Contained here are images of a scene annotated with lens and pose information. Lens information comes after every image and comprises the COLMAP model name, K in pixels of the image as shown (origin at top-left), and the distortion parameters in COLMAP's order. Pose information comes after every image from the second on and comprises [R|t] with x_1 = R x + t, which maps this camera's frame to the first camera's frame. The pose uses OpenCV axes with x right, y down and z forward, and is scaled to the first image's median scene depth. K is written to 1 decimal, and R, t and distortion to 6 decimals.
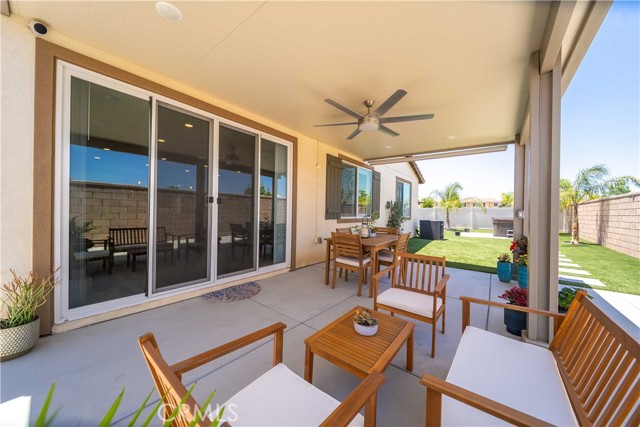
lens RADIAL K [[227.2, 0, 315.8], [0, 227.2, 212.0], [0, 0, 1]] dist [0.000380, -0.000052]
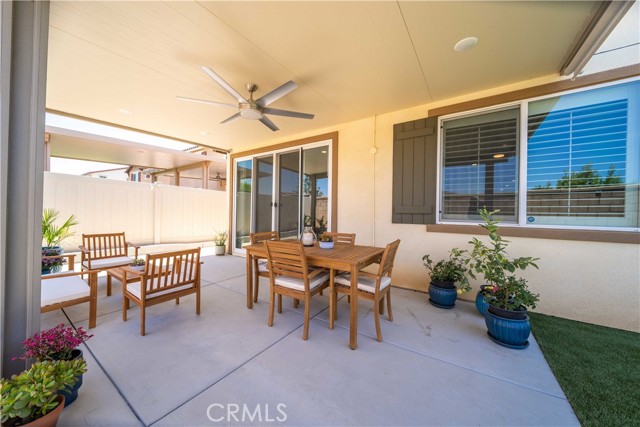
lens RADIAL K [[224.3, 0, 317.9], [0, 224.3, 215.3], [0, 0, 1]] dist [0.001315, -0.000007]
pose [[0.082309, -0.003701, -0.996600, 0.809233], [-0.011155, 0.999927, -0.004635, 0.017577], [0.996544, 0.011499, 0.082262, 0.853254]]
